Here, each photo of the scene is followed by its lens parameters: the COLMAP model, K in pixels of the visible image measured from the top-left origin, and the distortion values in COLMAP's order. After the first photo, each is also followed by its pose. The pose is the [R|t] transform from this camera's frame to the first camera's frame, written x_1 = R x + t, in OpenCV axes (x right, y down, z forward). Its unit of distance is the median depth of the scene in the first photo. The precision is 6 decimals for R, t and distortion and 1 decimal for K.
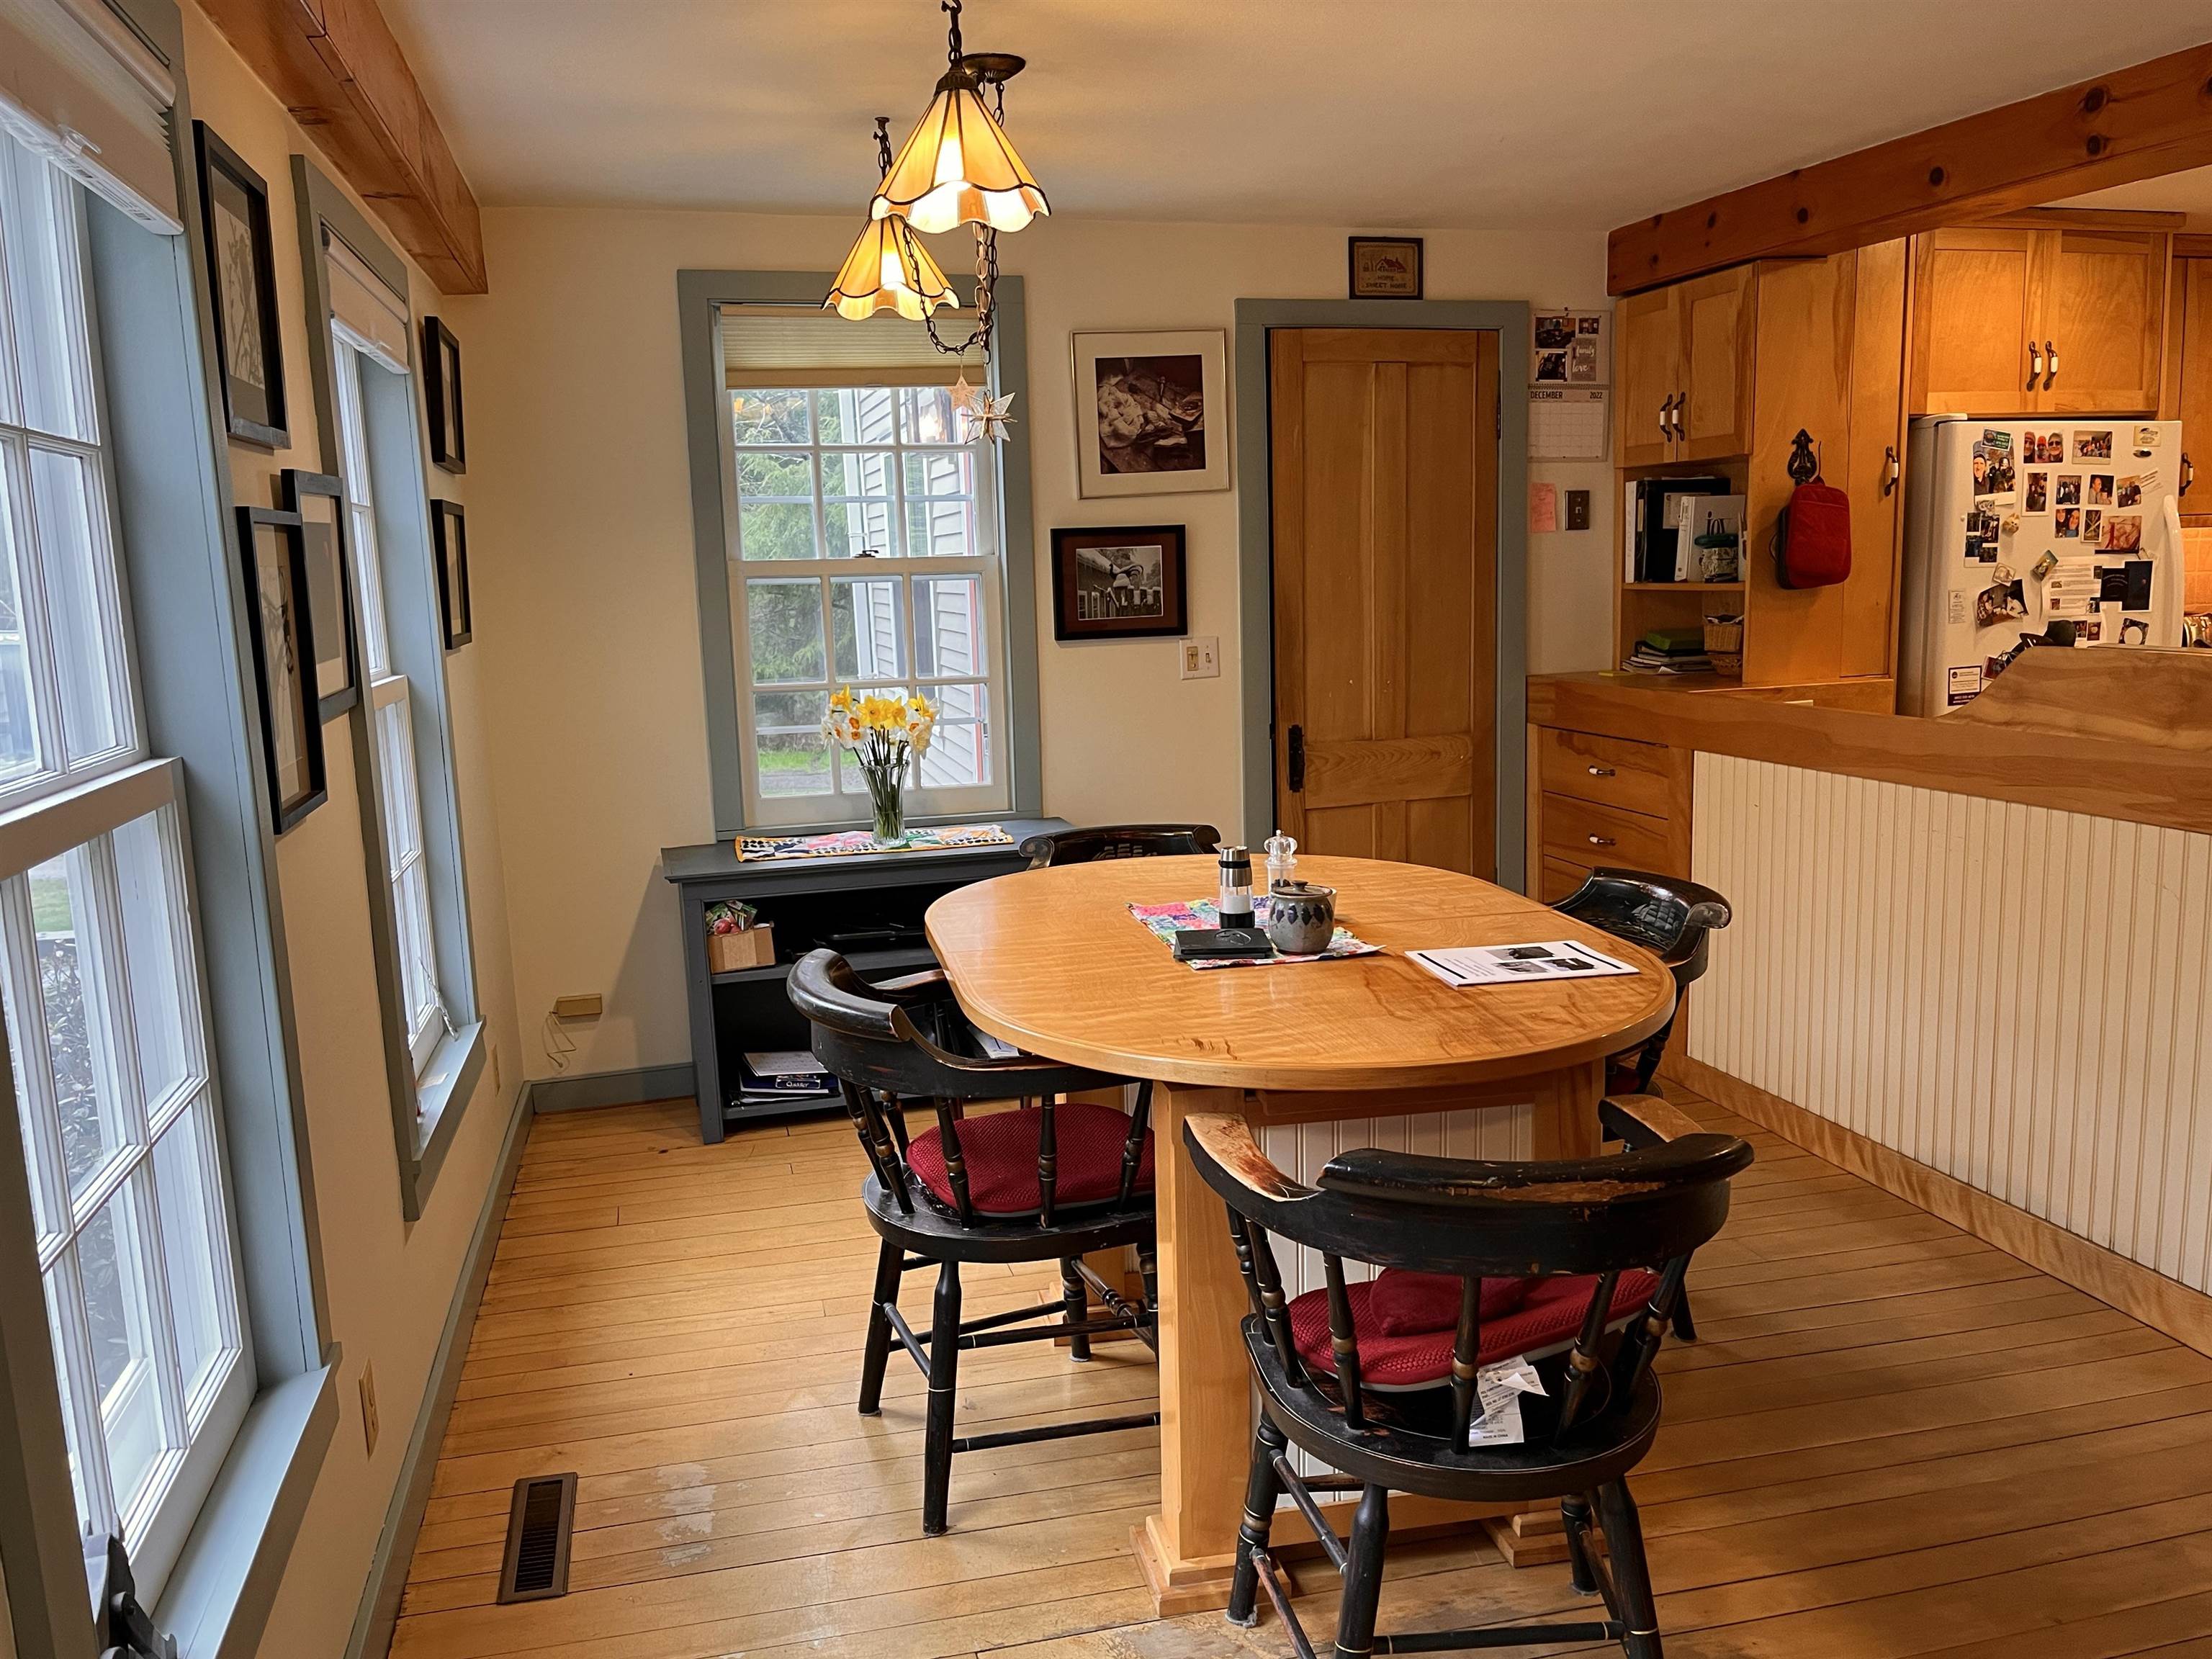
lens RADIAL K [[1729.5, 0, 1104.0], [0, 1729.5, 834.1], [0, 0, 1]] dist [0.074526, -0.107156]
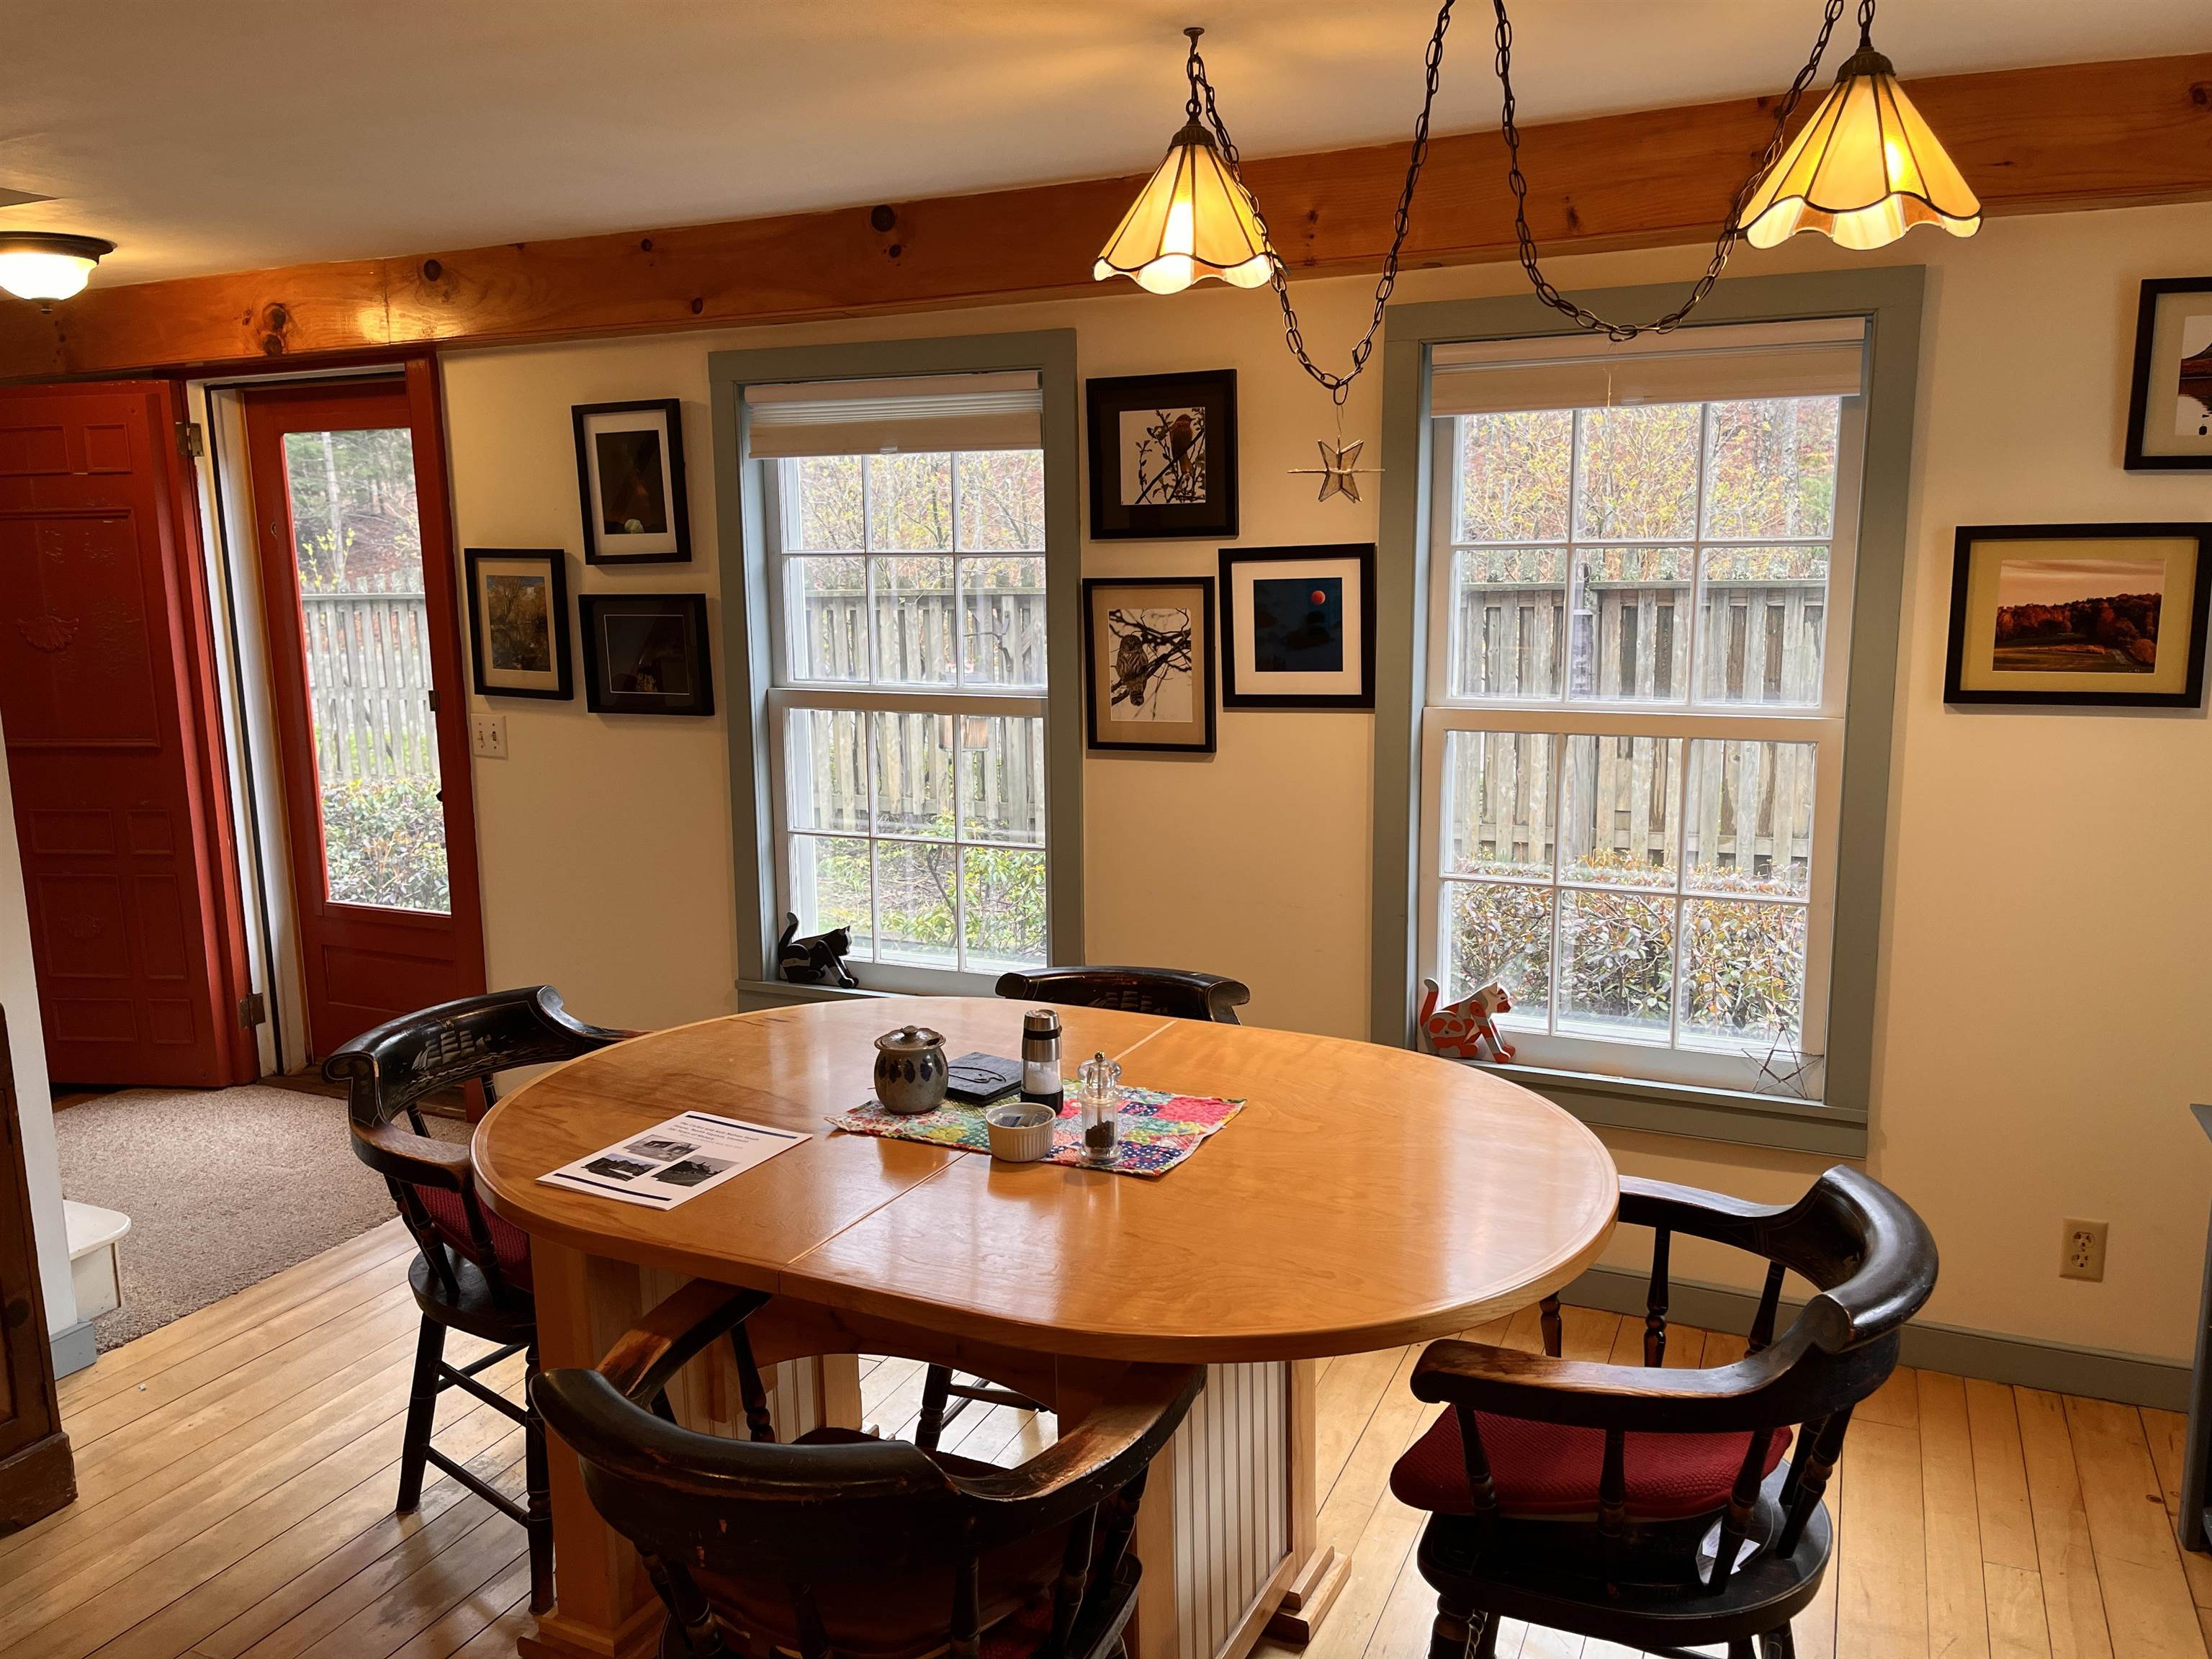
lens RADIAL K [[1673.3, 0, 1101.7], [0, 1673.3, 840.8], [0, 0, 1]] dist [0.078764, -0.113068]
pose [[-0.631412, 0.174489, -0.755561, 0.401216], [-0.089265, 0.951522, 0.294342, -0.189219], [0.770293, 0.253296, -0.585227, 0.910192]]
